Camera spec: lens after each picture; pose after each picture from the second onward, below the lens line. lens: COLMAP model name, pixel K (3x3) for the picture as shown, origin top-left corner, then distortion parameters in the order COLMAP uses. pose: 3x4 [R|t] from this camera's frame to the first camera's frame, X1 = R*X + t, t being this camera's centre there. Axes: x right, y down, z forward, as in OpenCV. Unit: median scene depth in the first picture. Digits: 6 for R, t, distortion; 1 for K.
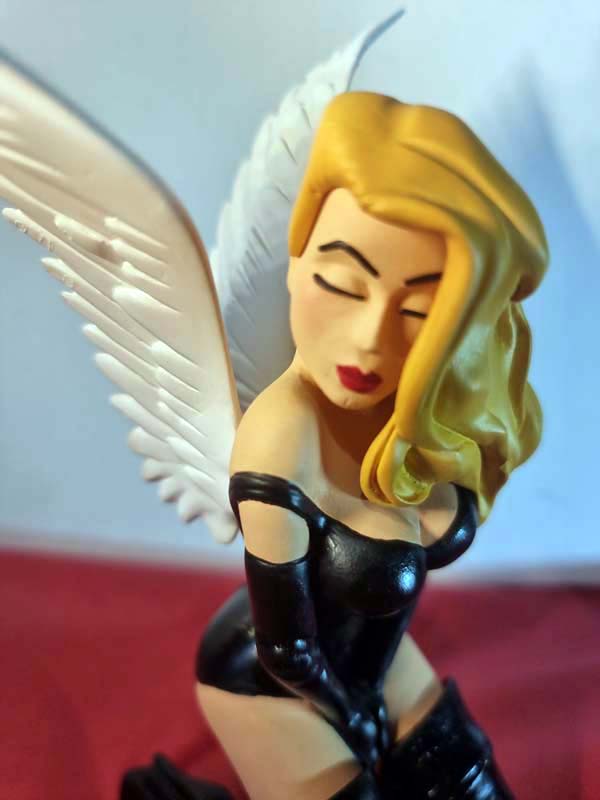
lens RADIAL K [[631.5, 0, 300.0], [0, 631.5, 400.0], [0, 0, 1]] dist [-0.068240, -0.000736]
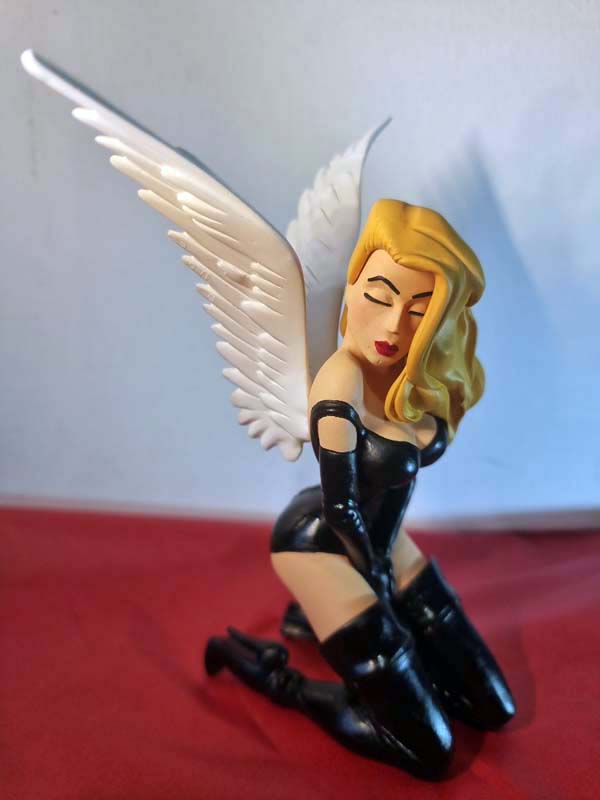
lens RADIAL K [[593.3, 0, 300.0], [0, 593.3, 400.0], [0, 0, 1]] dist [-0.006840, -0.004073]
pose [[0.998130, -0.012360, 0.059865, -0.245630], [0.013867, 0.999596, -0.024823, 0.144244], [-0.059534, 0.025607, 0.997898, -0.674856]]
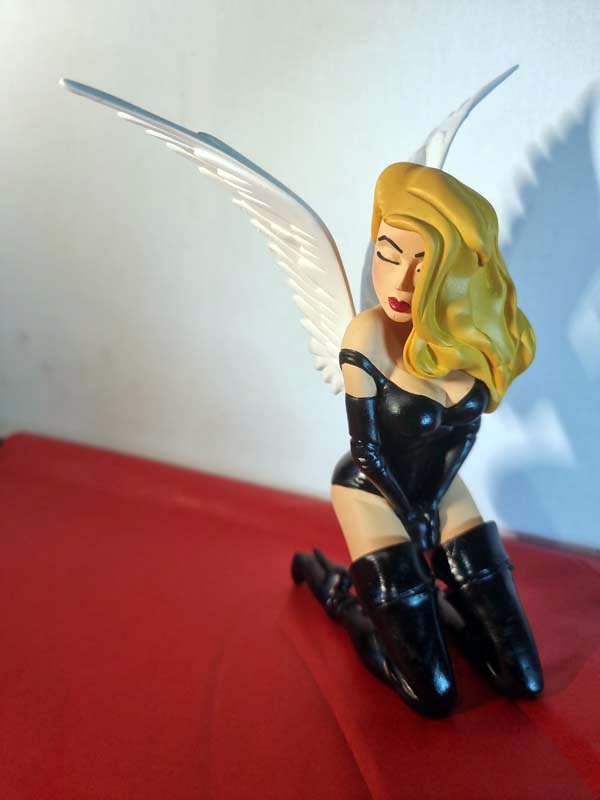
lens RADIAL K [[593.3, 0, 300.0], [0, 593.3, 400.0], [0, 0, 1]] dist [-0.006840, -0.004073]
pose [[0.912424, 0.104703, -0.395626, 0.533670], [-0.095459, 0.994502, 0.043040, 0.198258], [0.397957, -0.001505, 0.917403, -0.791026]]
